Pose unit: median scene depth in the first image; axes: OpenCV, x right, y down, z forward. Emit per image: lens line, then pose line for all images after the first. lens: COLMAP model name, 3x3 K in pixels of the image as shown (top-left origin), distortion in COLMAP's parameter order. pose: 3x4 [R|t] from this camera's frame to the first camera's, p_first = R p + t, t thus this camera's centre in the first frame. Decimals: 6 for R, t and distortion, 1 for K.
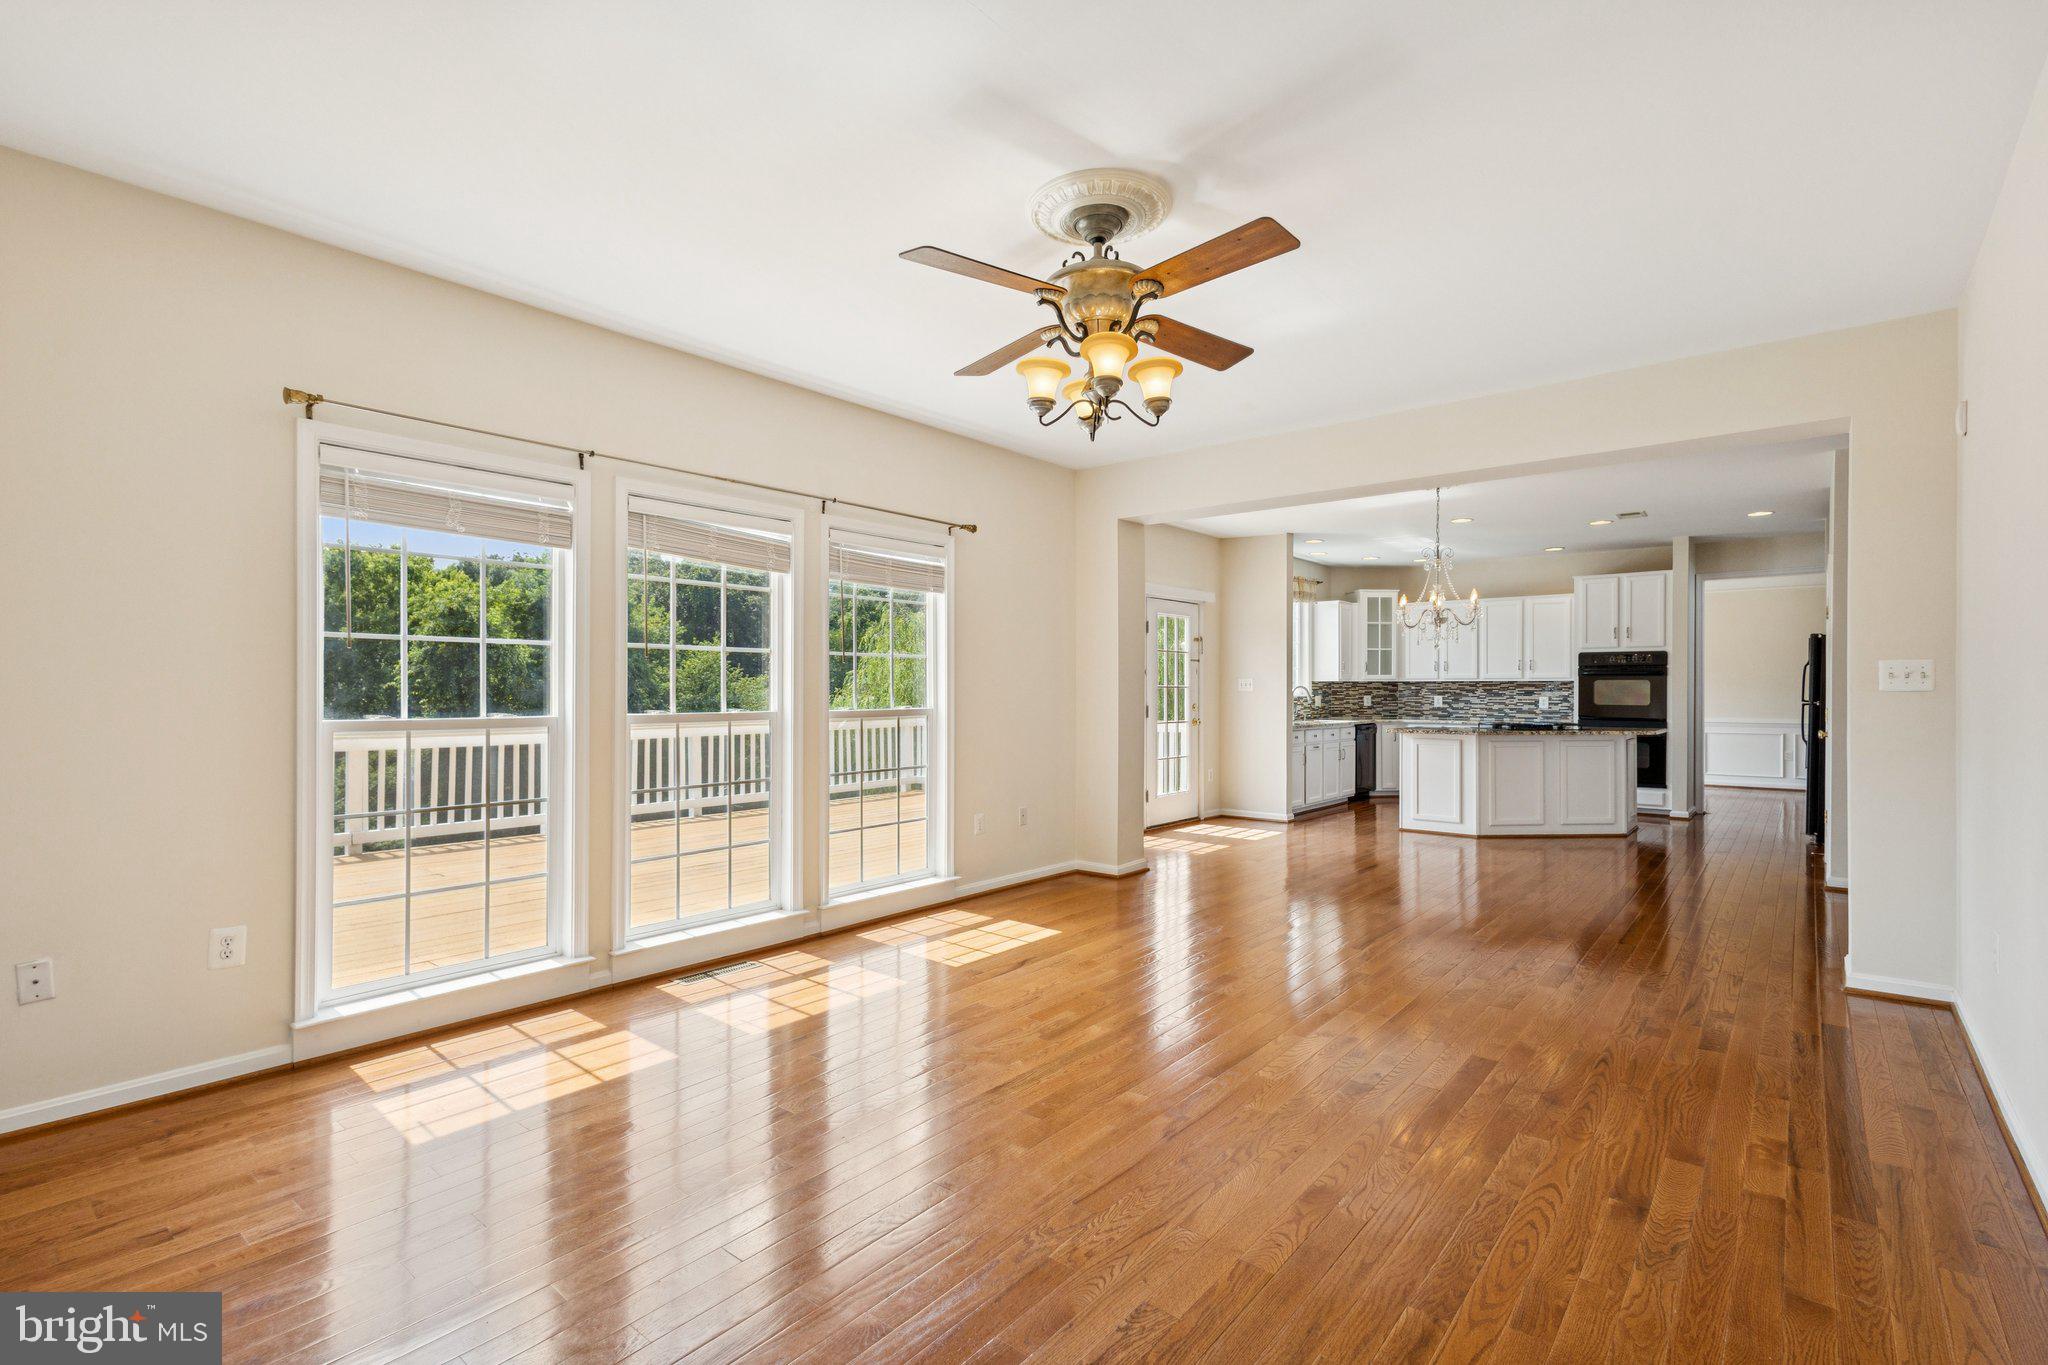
lens RADIAL K [[965.6, 0, 987.2], [0, 965.6, 696.7], [0, 0, 1]] dist [0.002175, 0.000108]
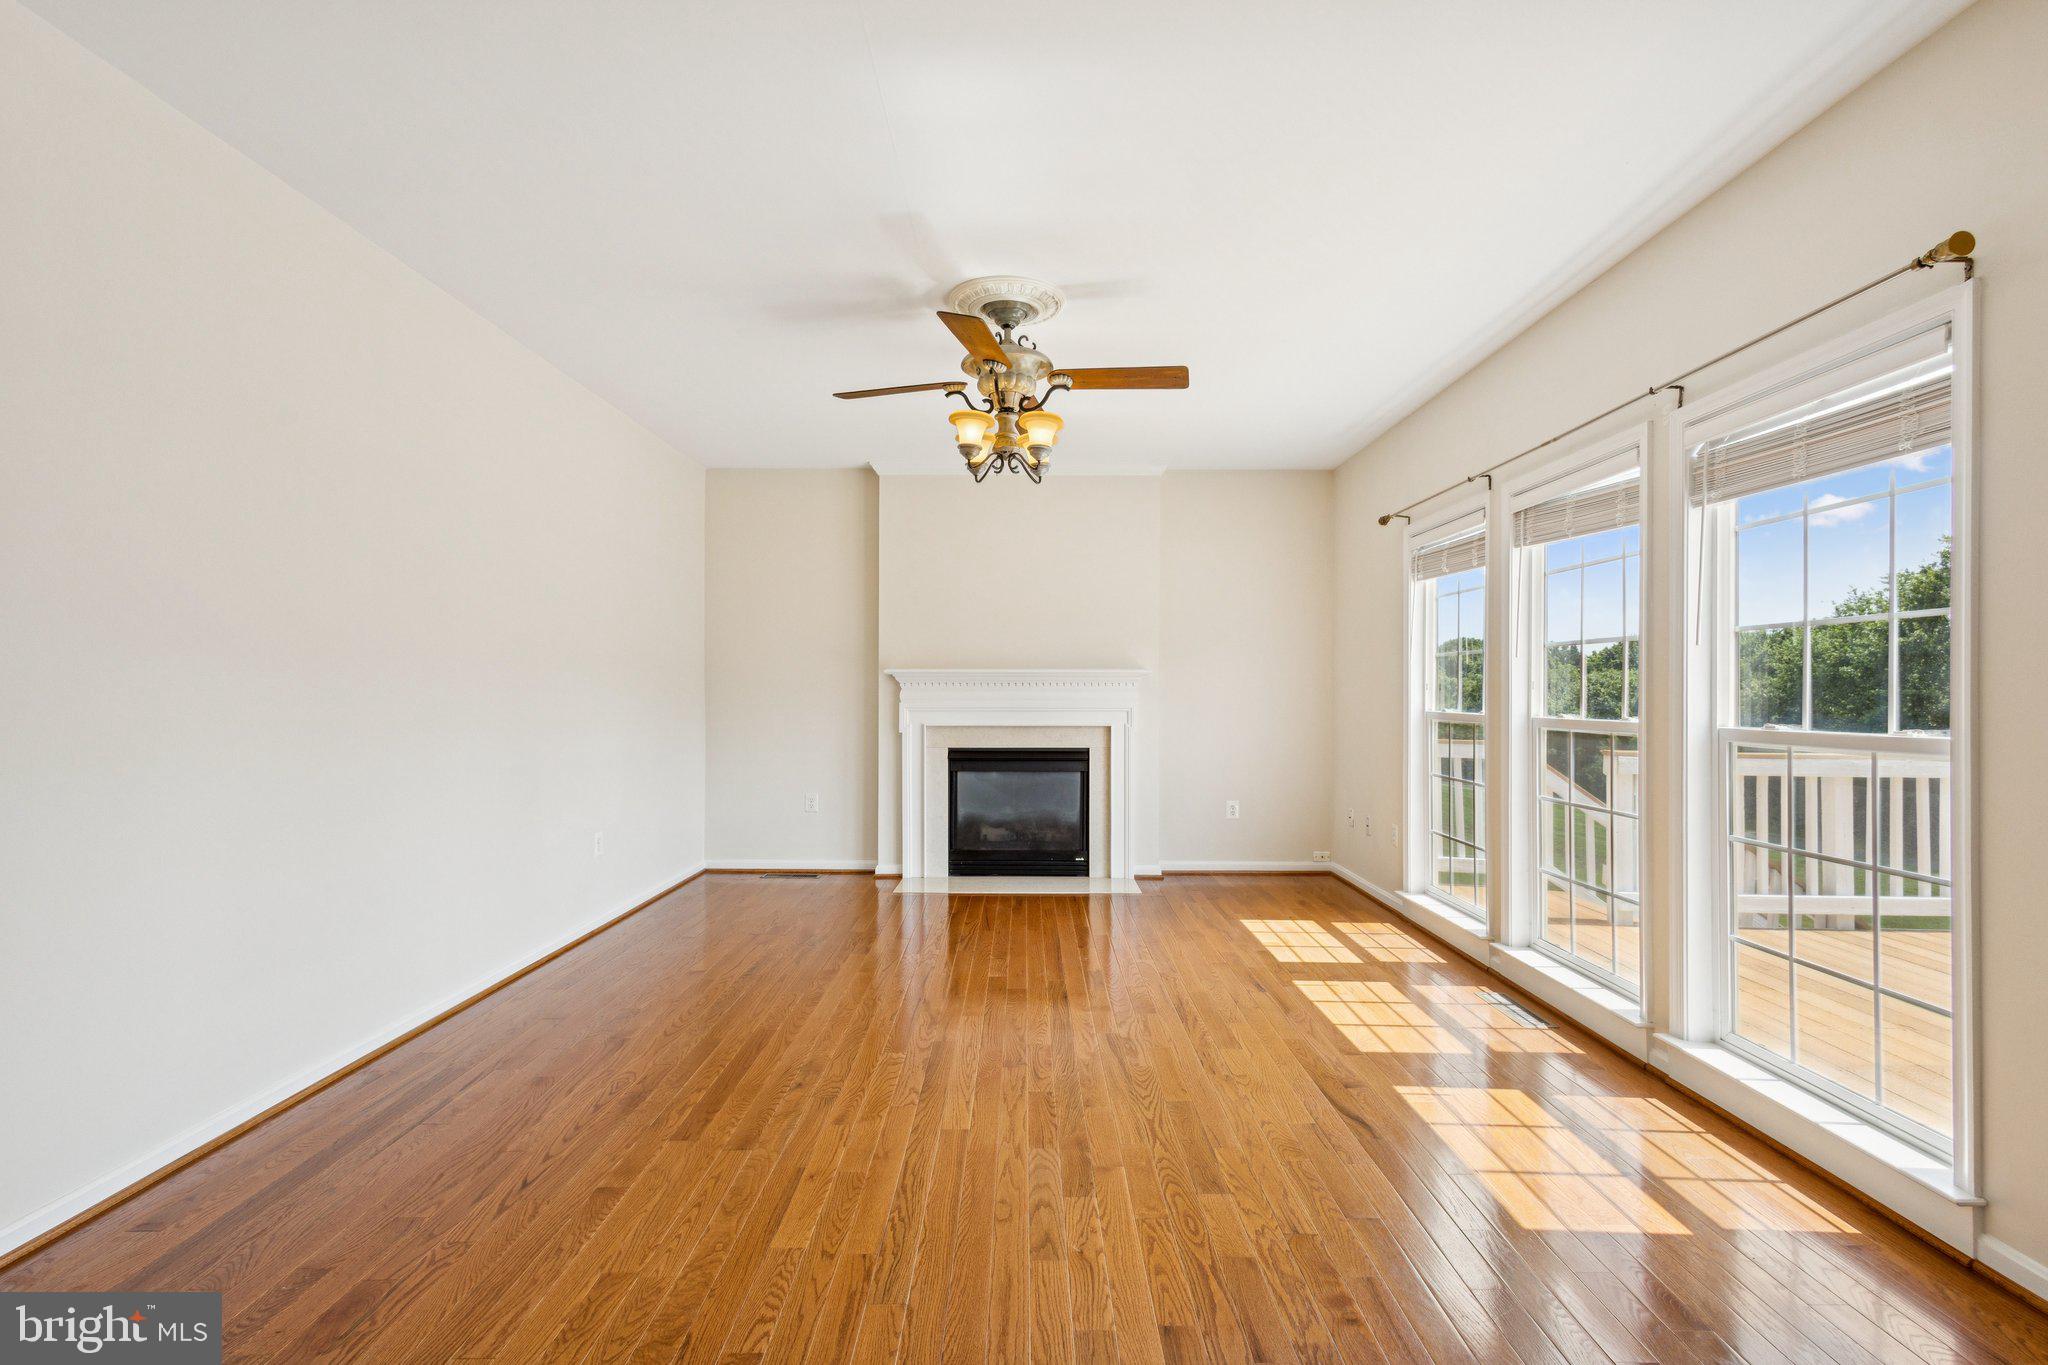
lens RADIAL K [[944.0, 0, 1026.5], [0, 944.0, 687.6], [0, 0, 1]] dist [0.032642, -0.009261]
pose [[-0.769008, -0.015040, -0.639062, 0.537763], [-0.022479, 0.999741, 0.003523, -0.003248], [0.638843, 0.017075, -0.769147, 1.188045]]
